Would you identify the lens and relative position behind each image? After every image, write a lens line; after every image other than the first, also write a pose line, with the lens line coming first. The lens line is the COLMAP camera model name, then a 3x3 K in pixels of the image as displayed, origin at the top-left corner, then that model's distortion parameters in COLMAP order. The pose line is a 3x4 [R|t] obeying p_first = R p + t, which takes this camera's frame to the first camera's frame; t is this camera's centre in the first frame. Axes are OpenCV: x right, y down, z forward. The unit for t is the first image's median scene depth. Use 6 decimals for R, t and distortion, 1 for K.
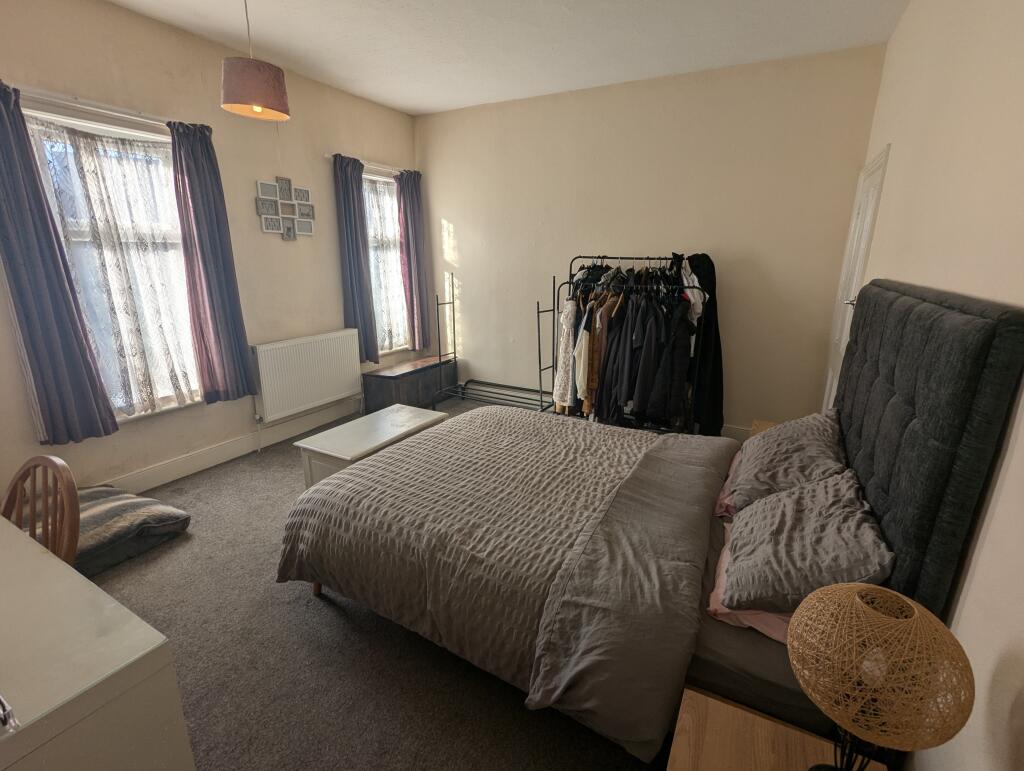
lens RADIAL K [[480.6, 0, 512.0], [0, 480.6, 385.5], [0, 0, 1]] dist [0.000923, 0.000490]
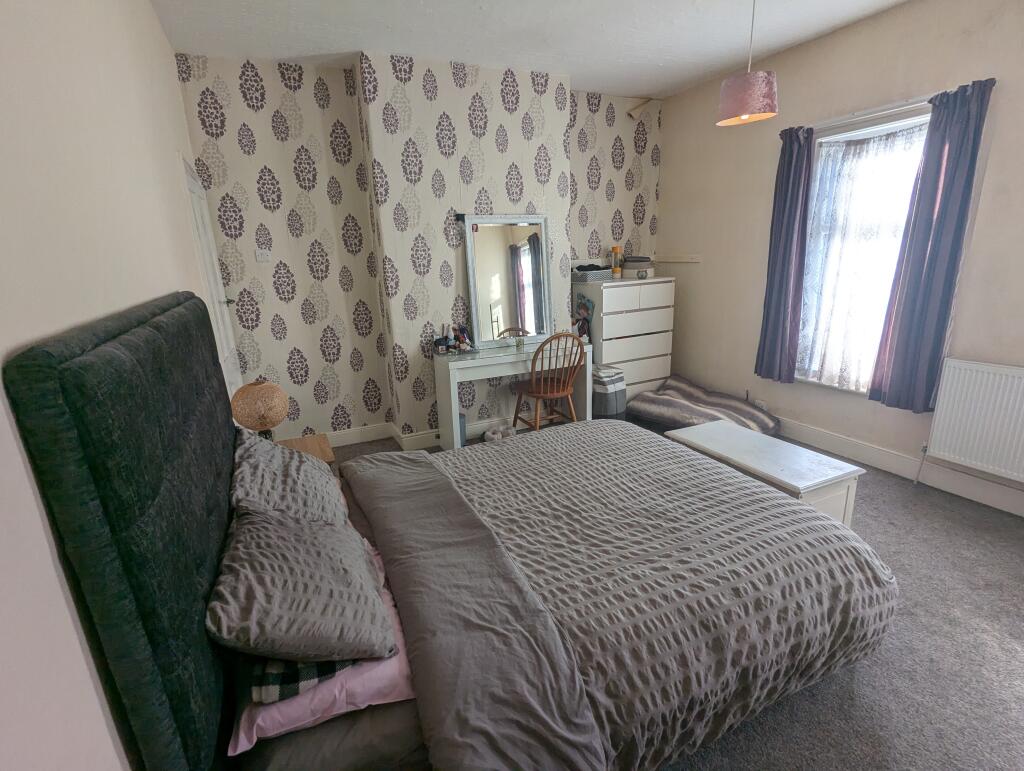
lens RADIAL K [[480.6, 0, 512.0], [0, 480.6, 385.5], [0, 0, 1]] dist [0.000923, 0.000490]
pose [[-0.565100, 0.238565, -0.789778, 0.597692], [-0.191584, 0.893167, 0.406877, -0.273642], [0.802470, 0.381235, -0.459023, 0.977138]]
